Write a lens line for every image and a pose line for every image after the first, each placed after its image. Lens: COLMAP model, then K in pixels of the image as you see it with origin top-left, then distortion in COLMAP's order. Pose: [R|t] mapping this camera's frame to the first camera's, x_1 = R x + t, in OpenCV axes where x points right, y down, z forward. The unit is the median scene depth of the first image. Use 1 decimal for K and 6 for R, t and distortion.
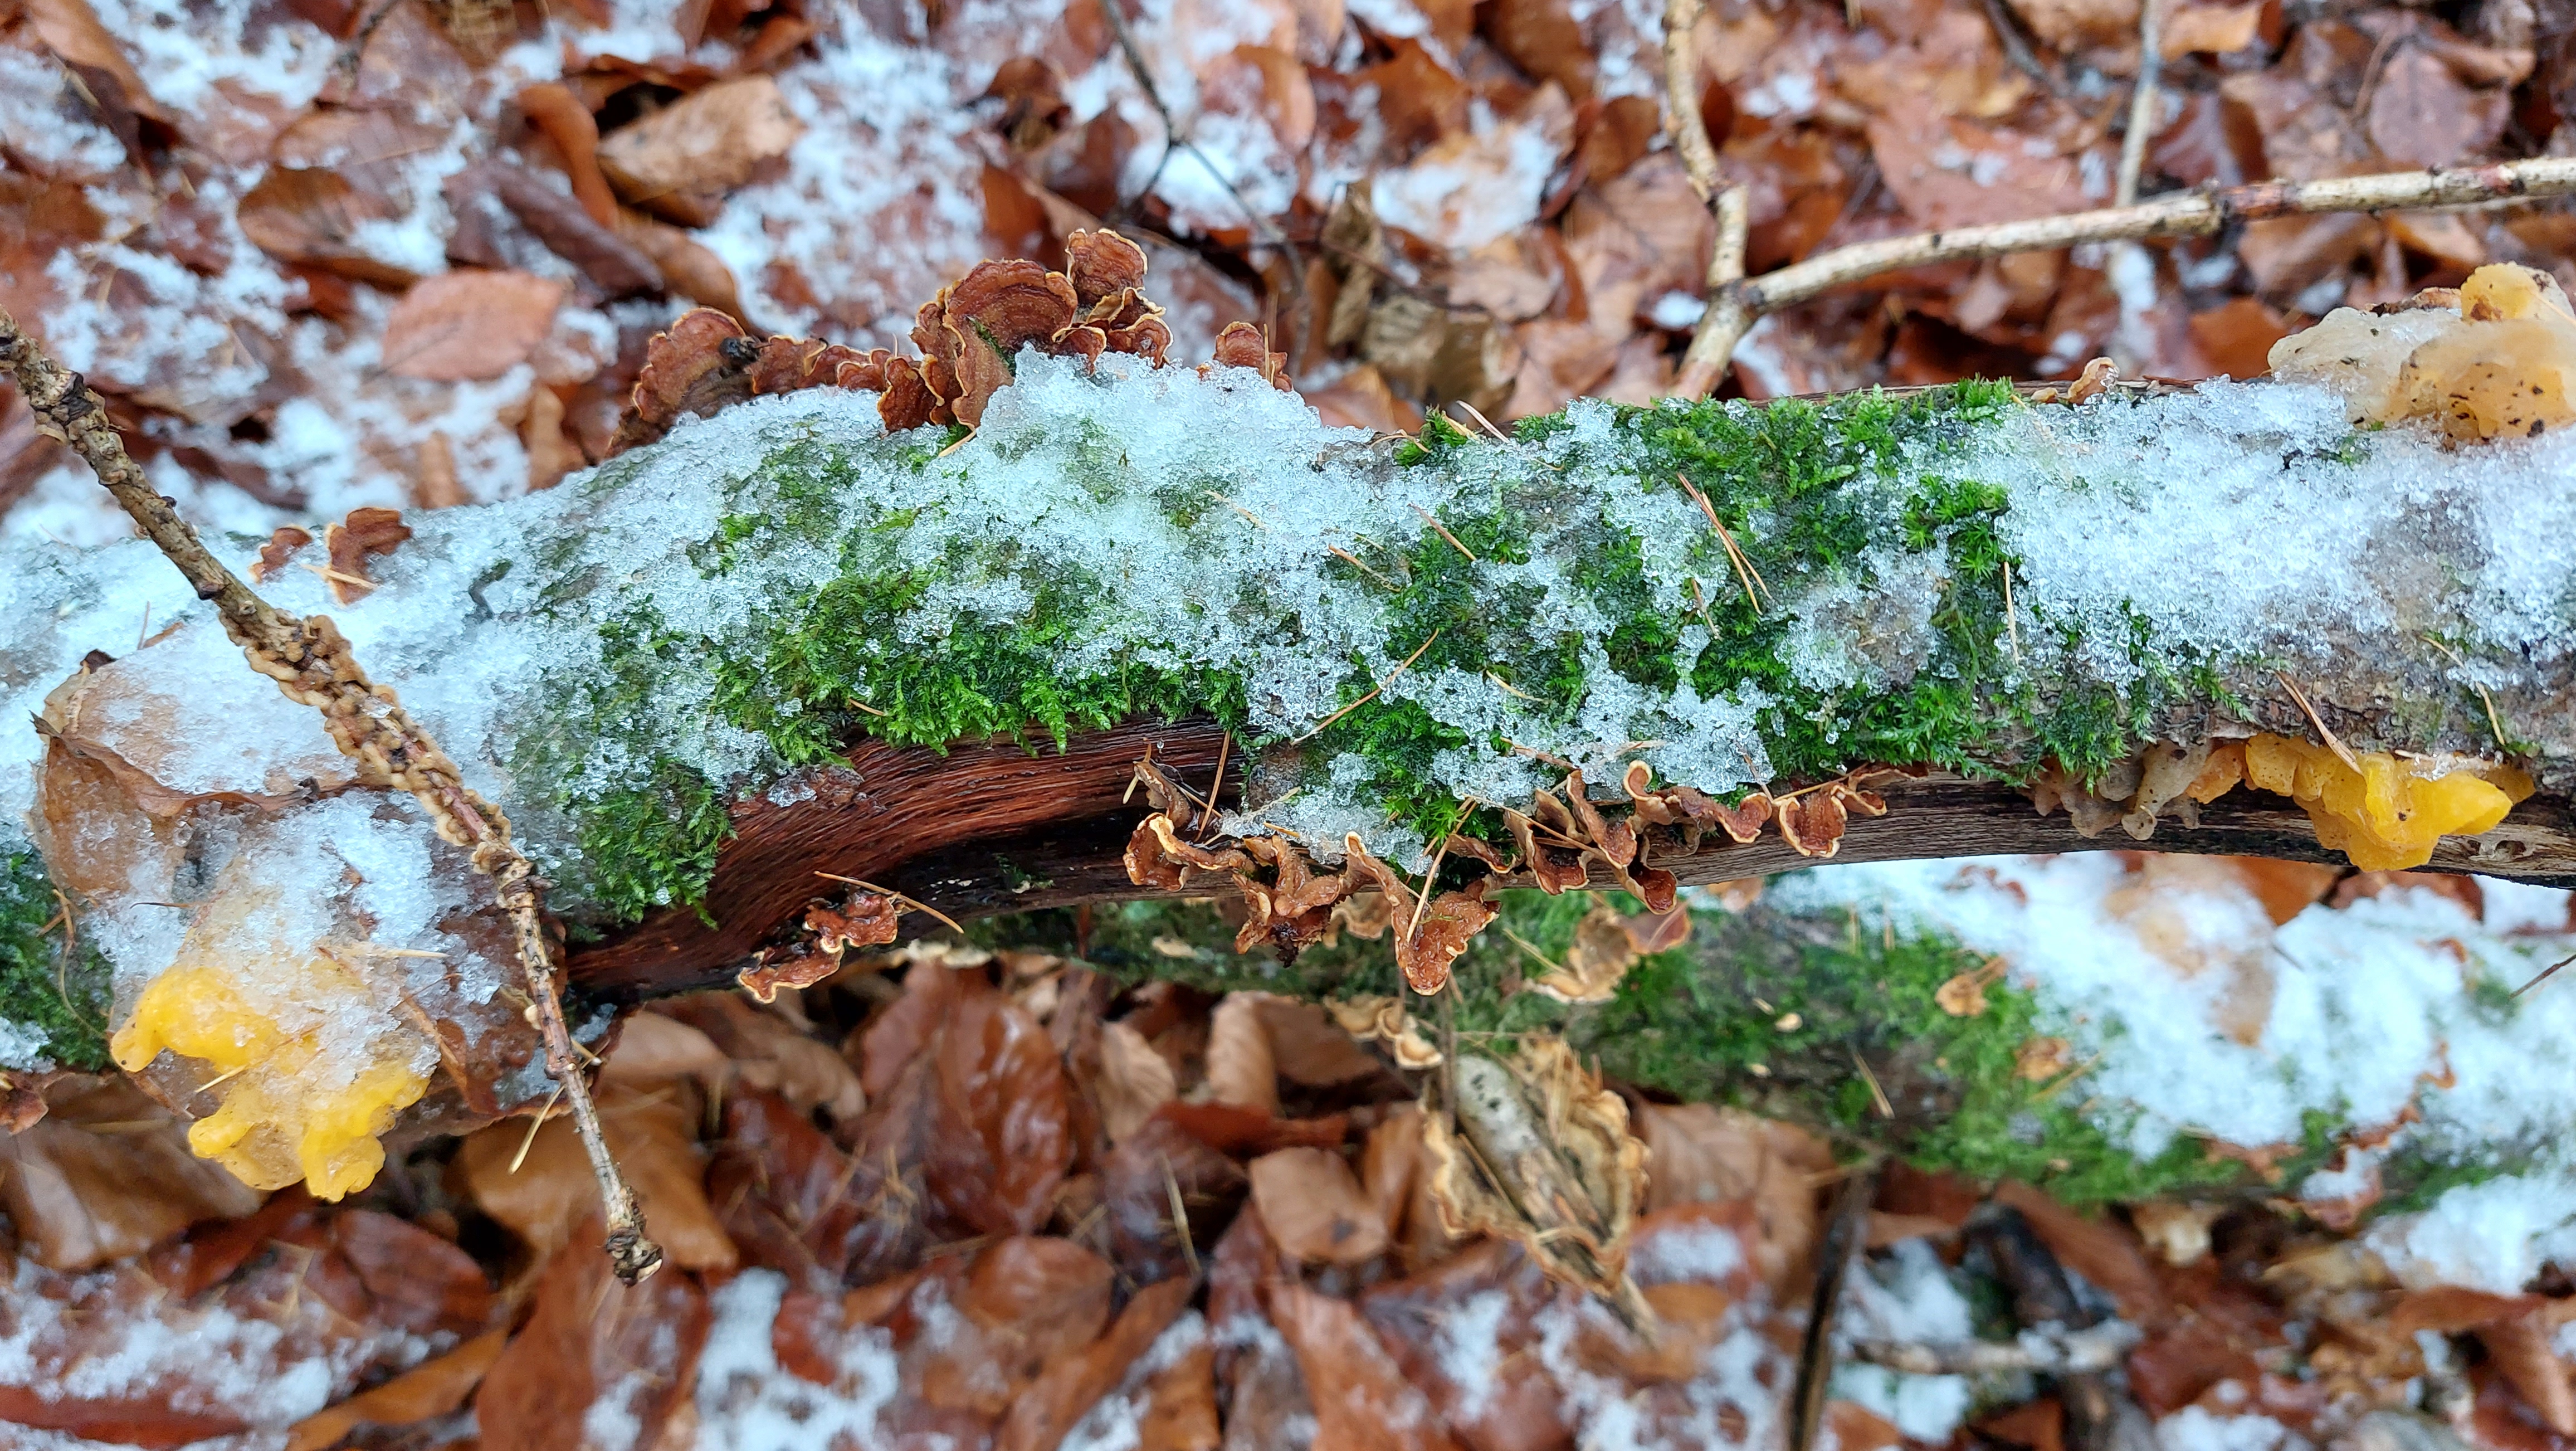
lens RADIAL K [[1897.5, 0, 1288.0], [0, 1897.5, 725.5], [0, 0, 1]] dist [0.003935, -0.030363]
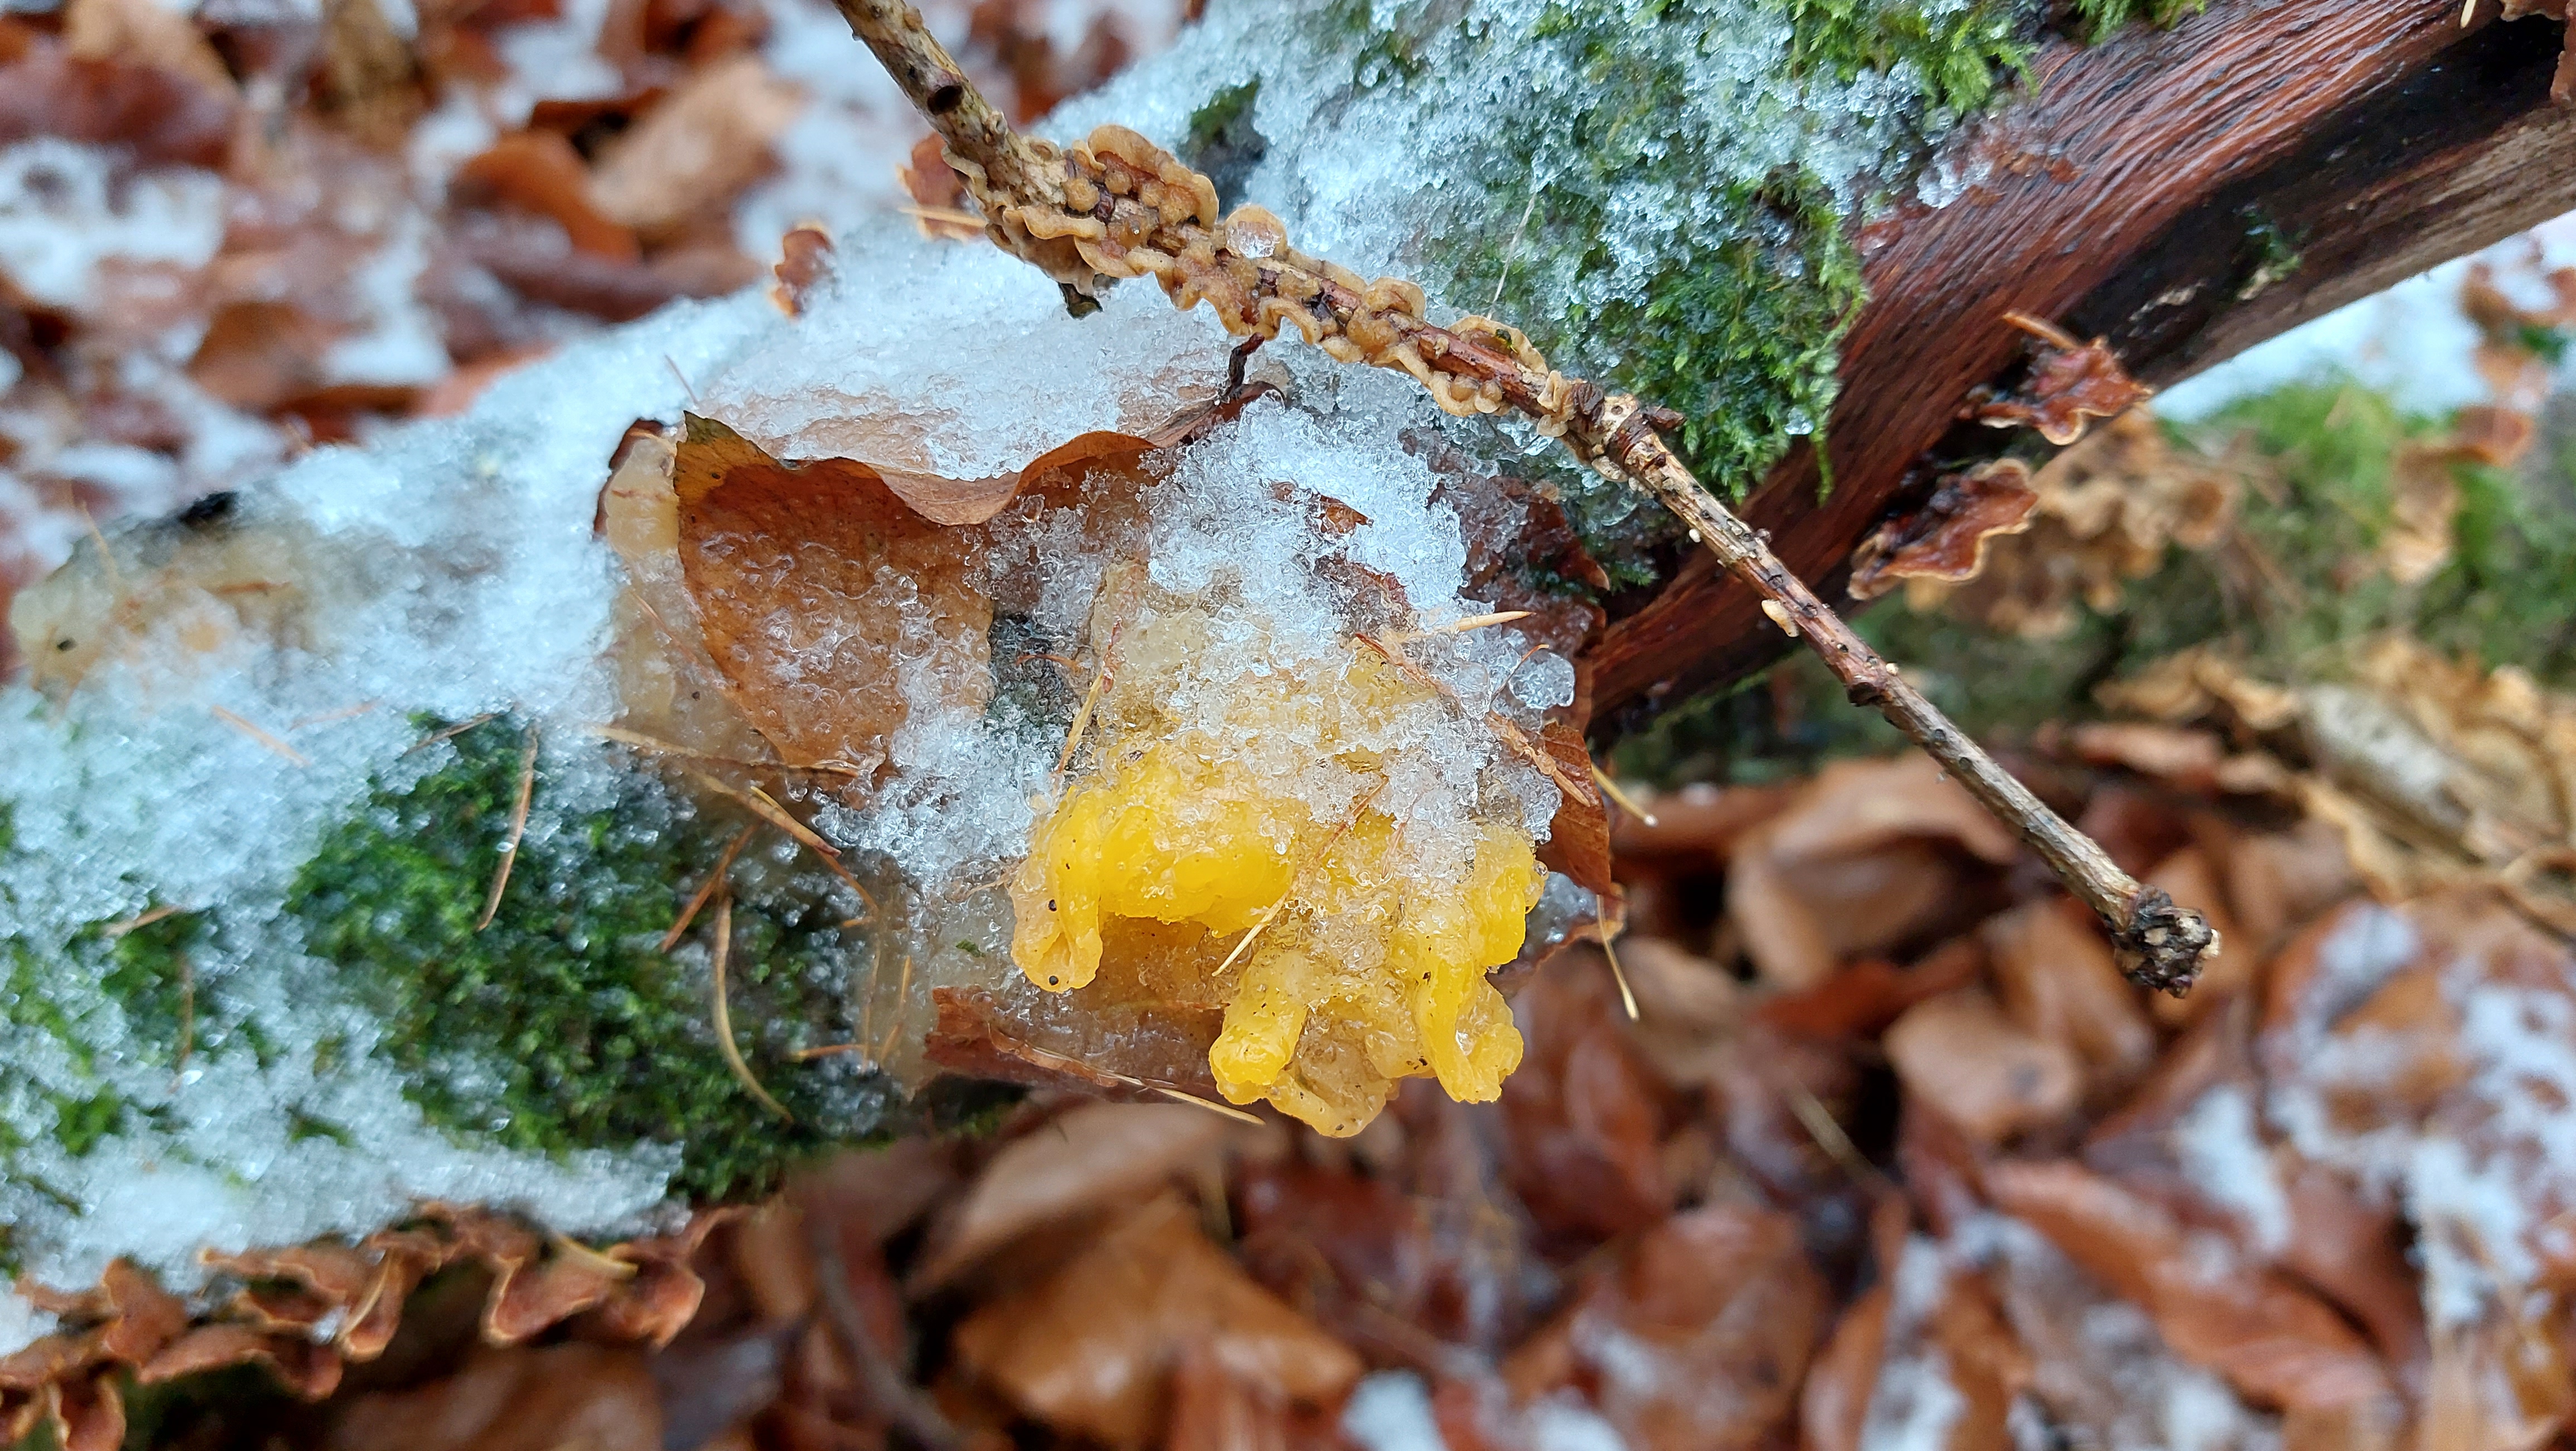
lens RADIAL K [[1950.7, 0, 1238.4], [0, 1950.7, 759.3], [0, 0, 1]] dist [-0.032155, -0.001523]
pose [[0.941192, -0.329593, 0.074345, -0.328851], [0.334222, 0.940464, -0.061833, 0.095715], [-0.049539, 0.083044, 0.995314, 0.250279]]
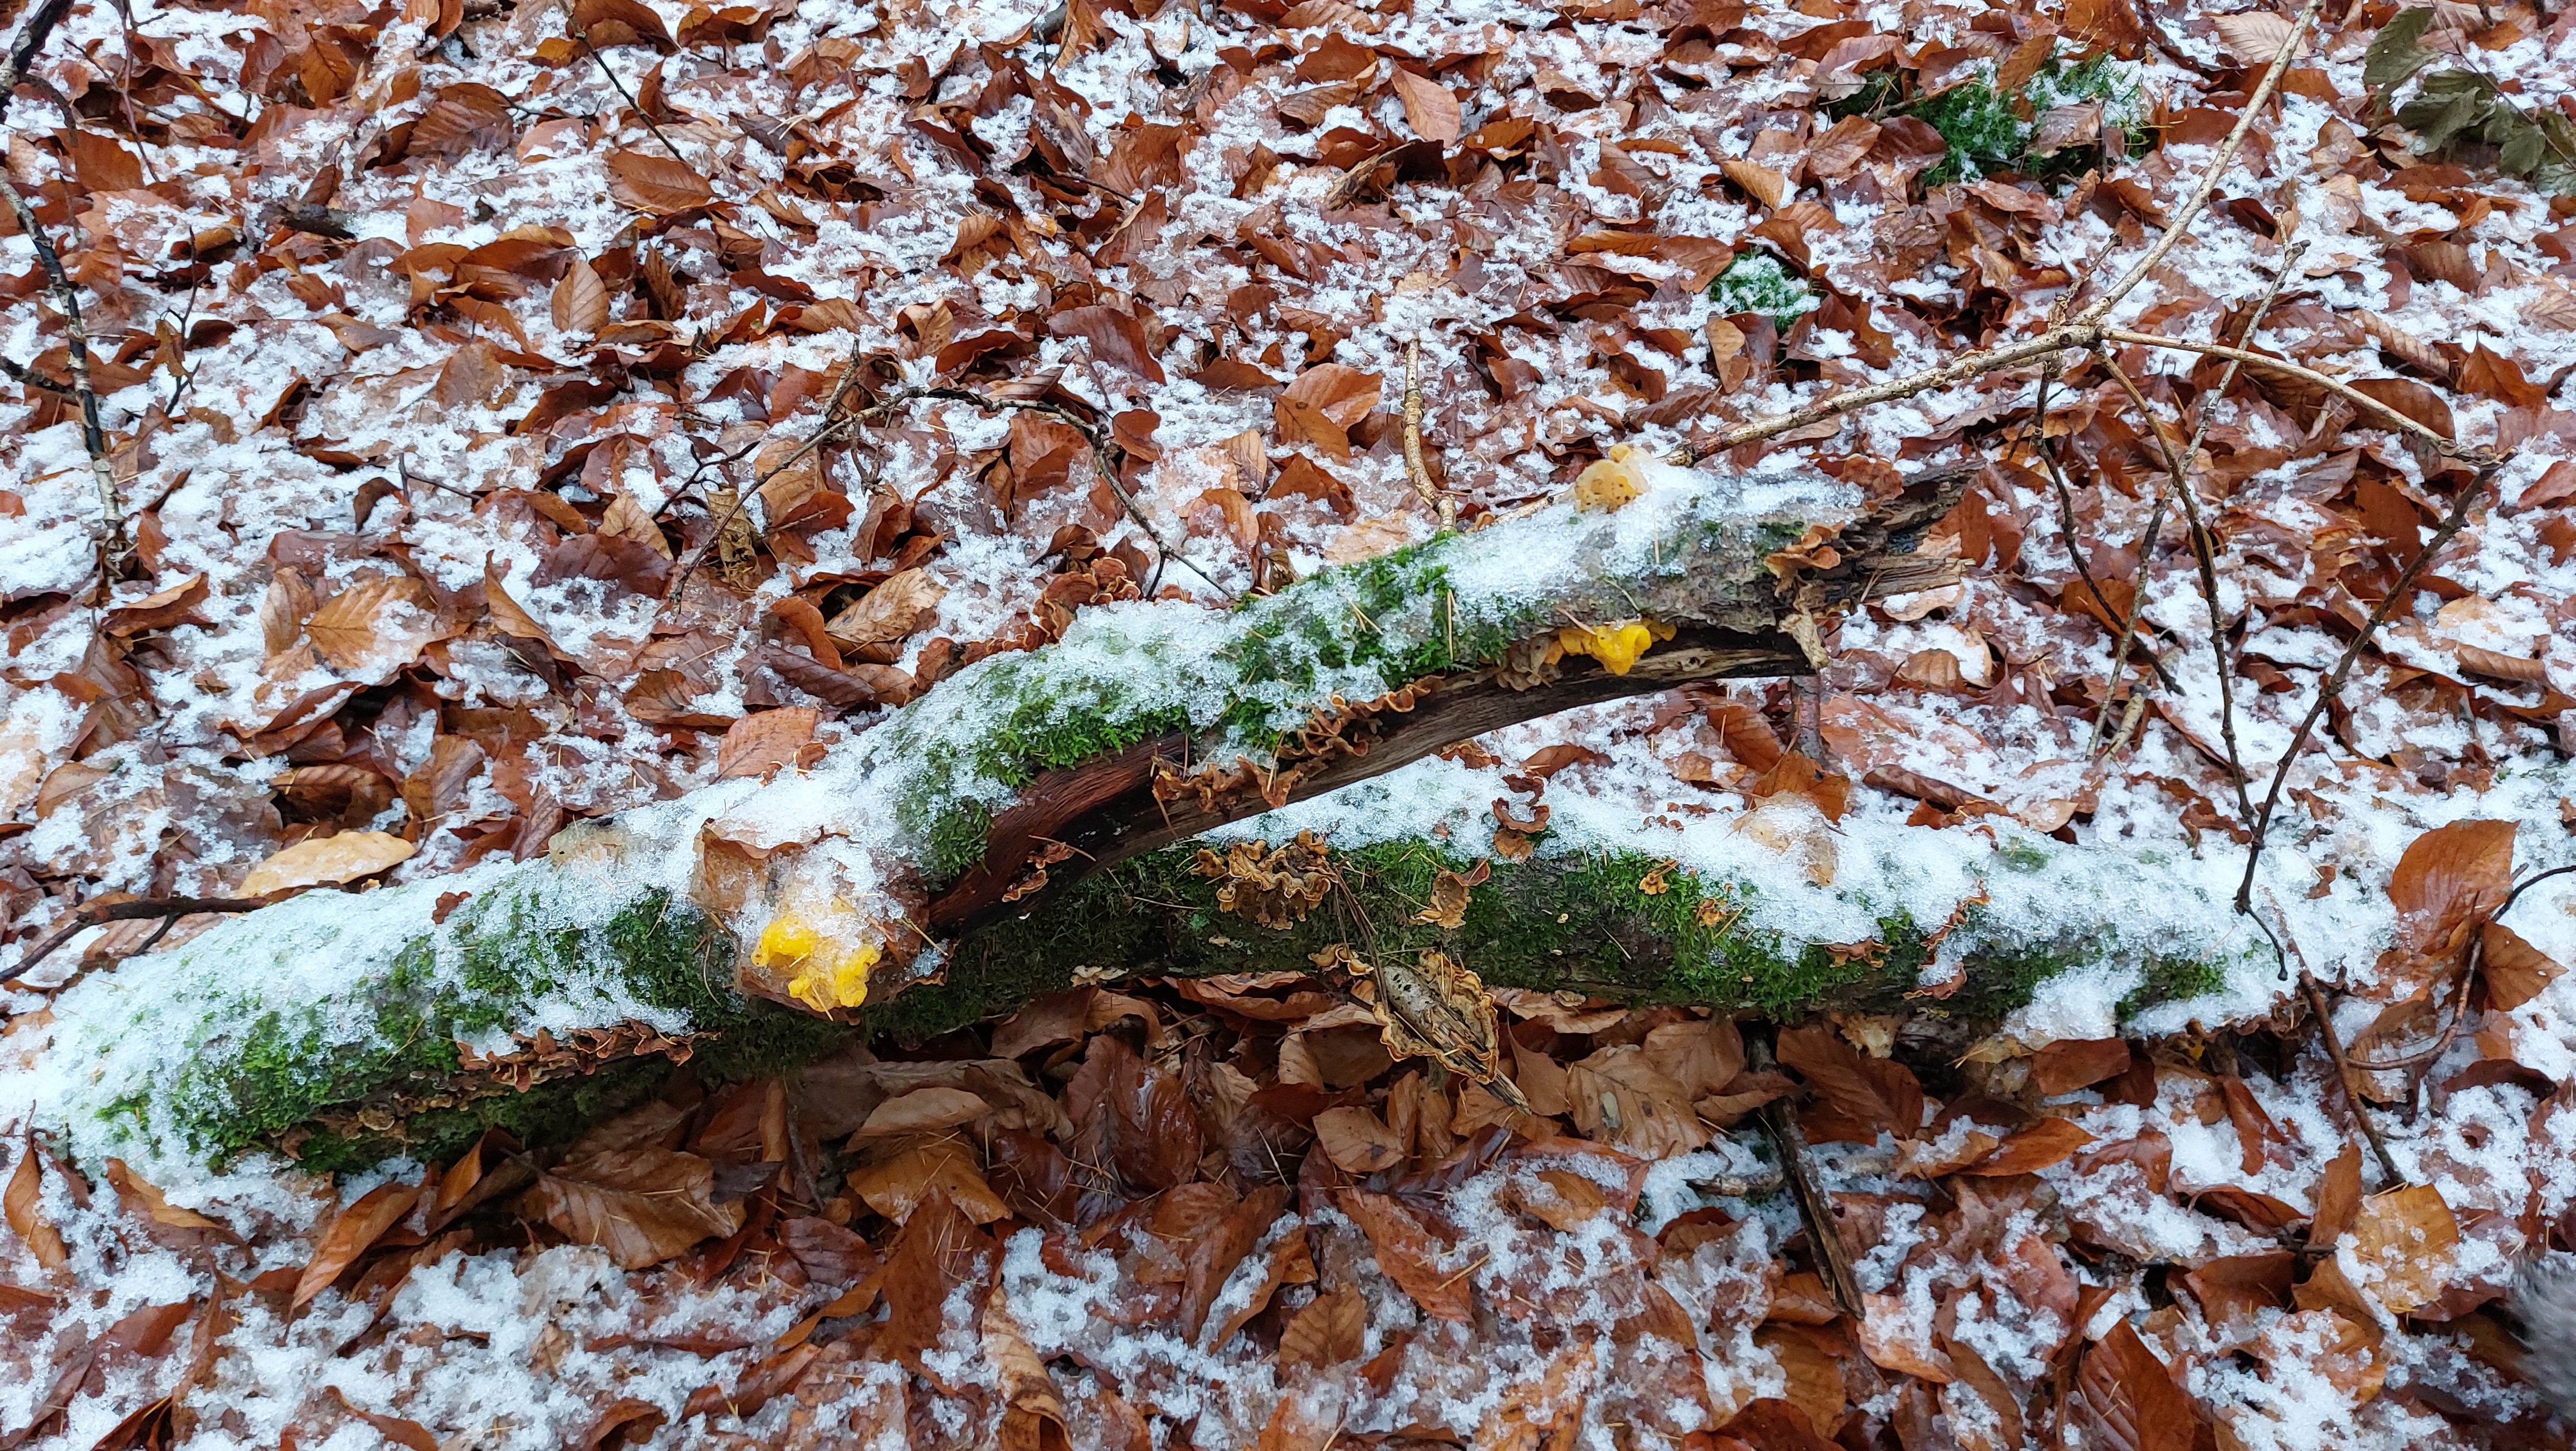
lens RADIAL K [[1897.5, 0, 1288.0], [0, 1897.5, 725.5], [0, 0, 1]] dist [0.003935, -0.030363]
pose [[0.978250, -0.203214, -0.041608, 0.109449], [0.188219, 0.953918, -0.233698, 0.321859], [0.087181, 0.220783, 0.971419, -0.740068]]
